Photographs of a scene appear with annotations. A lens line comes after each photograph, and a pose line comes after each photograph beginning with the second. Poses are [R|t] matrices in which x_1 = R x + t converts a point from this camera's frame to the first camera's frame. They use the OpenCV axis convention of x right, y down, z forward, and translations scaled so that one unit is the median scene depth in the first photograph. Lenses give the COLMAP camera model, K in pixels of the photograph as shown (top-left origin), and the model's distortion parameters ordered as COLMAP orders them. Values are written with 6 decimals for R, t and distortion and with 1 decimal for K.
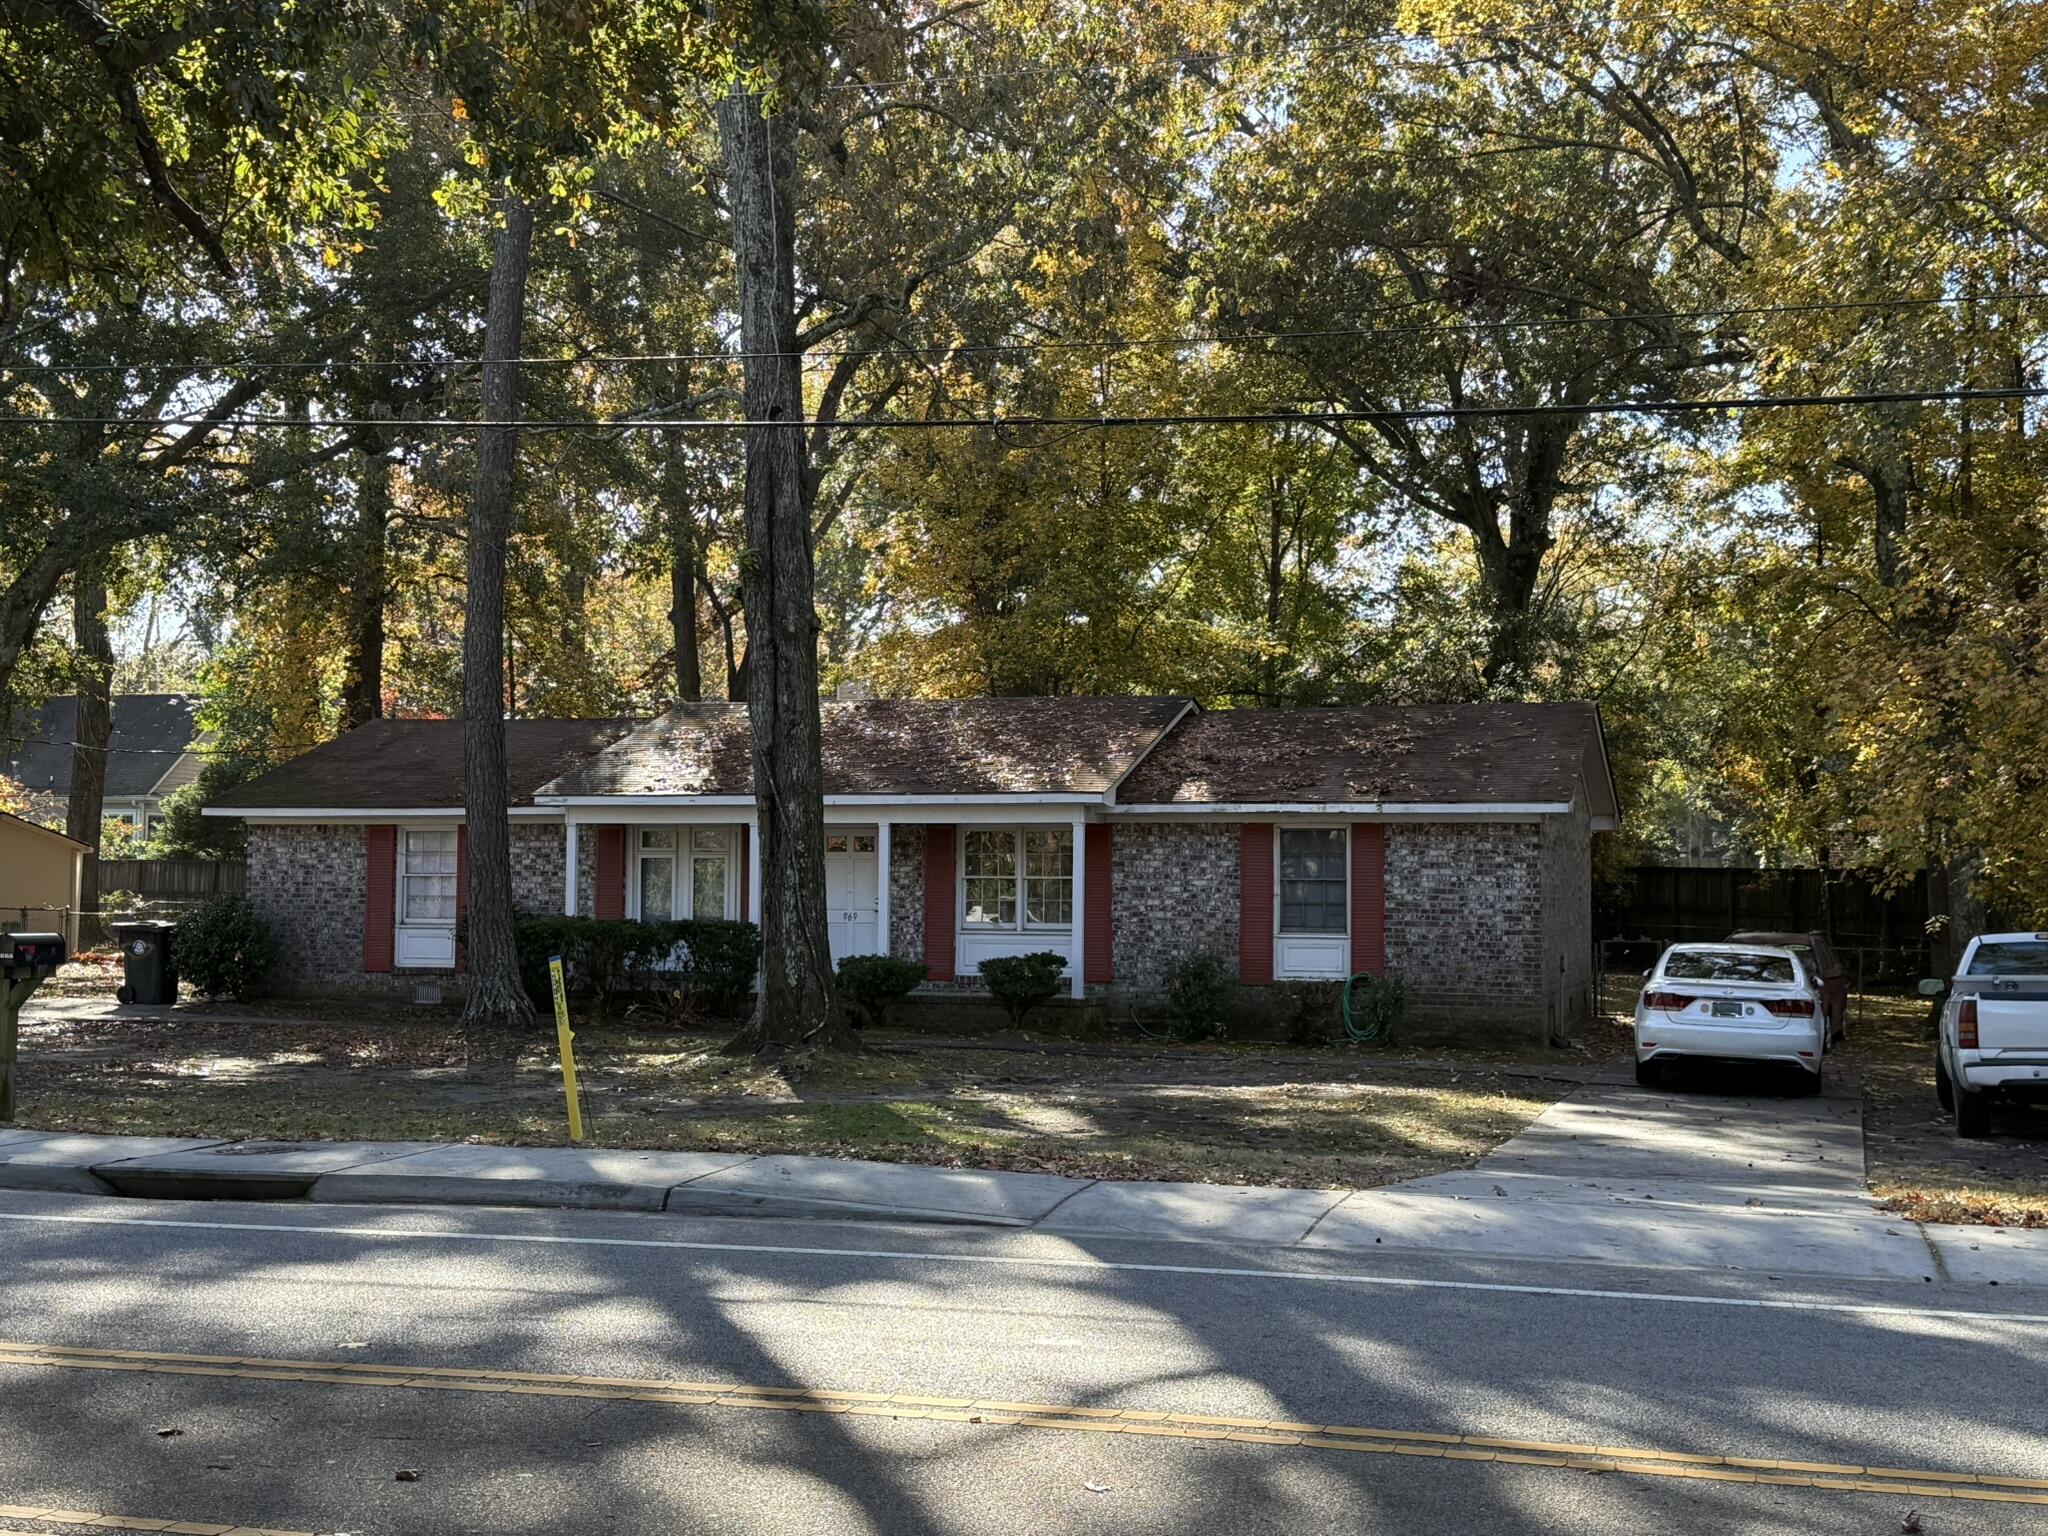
lens RADIAL K [[2583.3, 0, 1023.8], [0, 2583.3, 769.4], [0, 0, 1]] dist [0.017497, 0.000000]
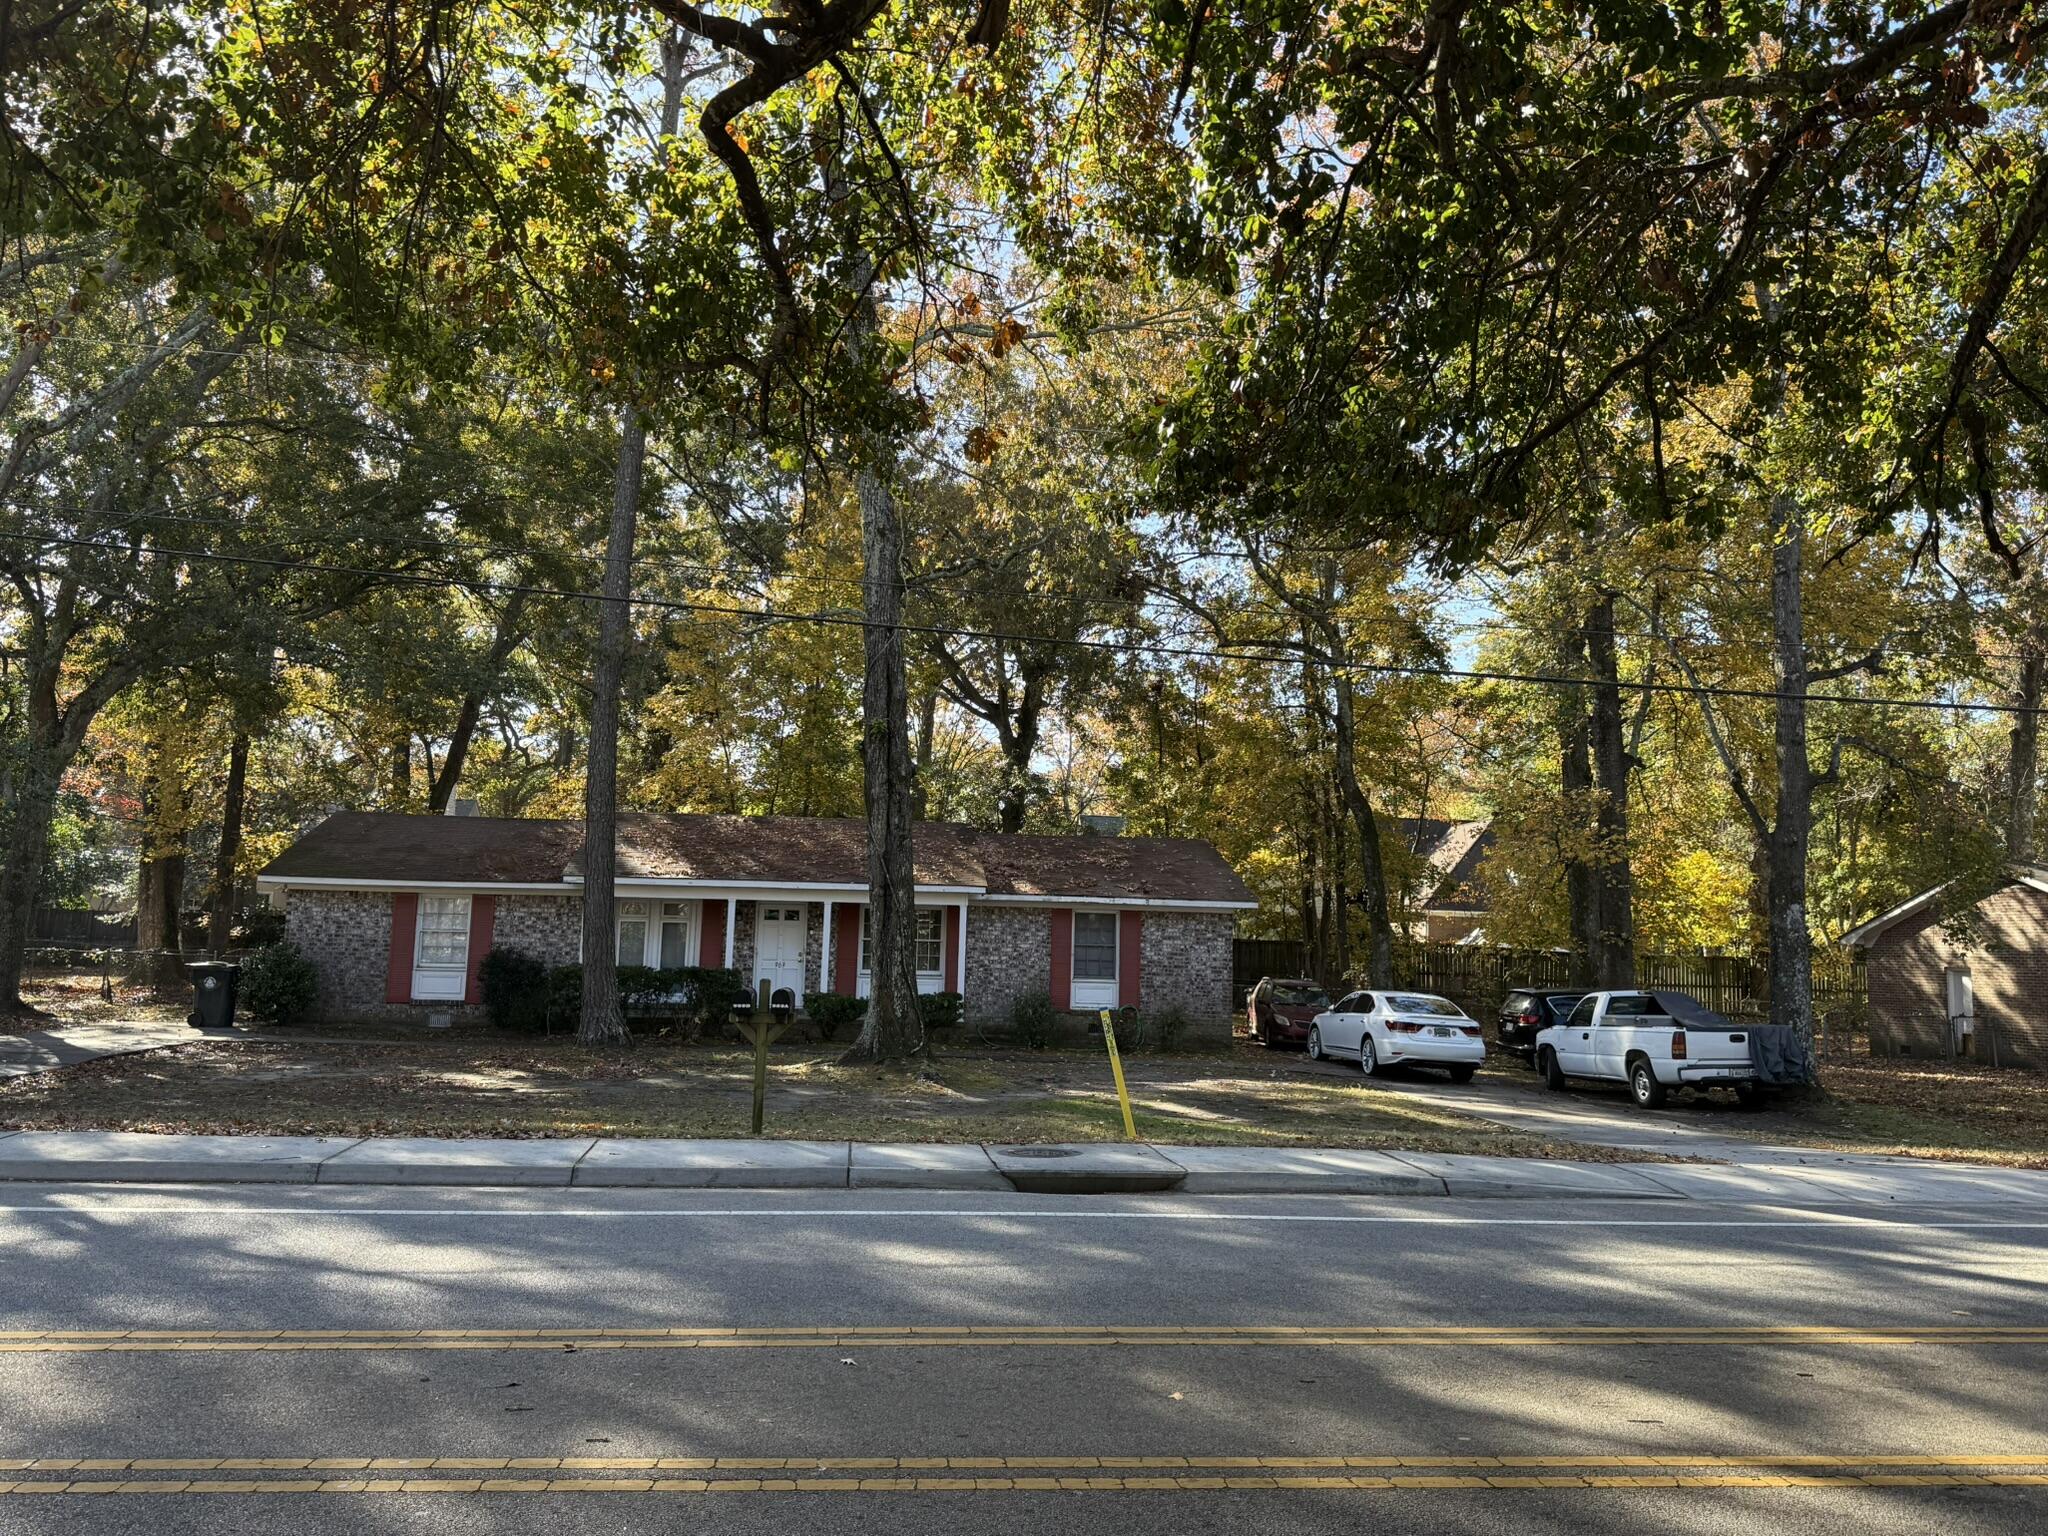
lens RADIAL K [[1599.5, 0, 1023.9], [0, 1599.5, 763.8], [0, 0, 1]] dist [0.061808, -0.004210]
pose [[0.920721, 0.061018, 0.385421, -0.313302], [-0.036699, 0.996861, -0.070149, 0.002093], [-0.388491, 0.050444, 0.920071, 0.111246]]
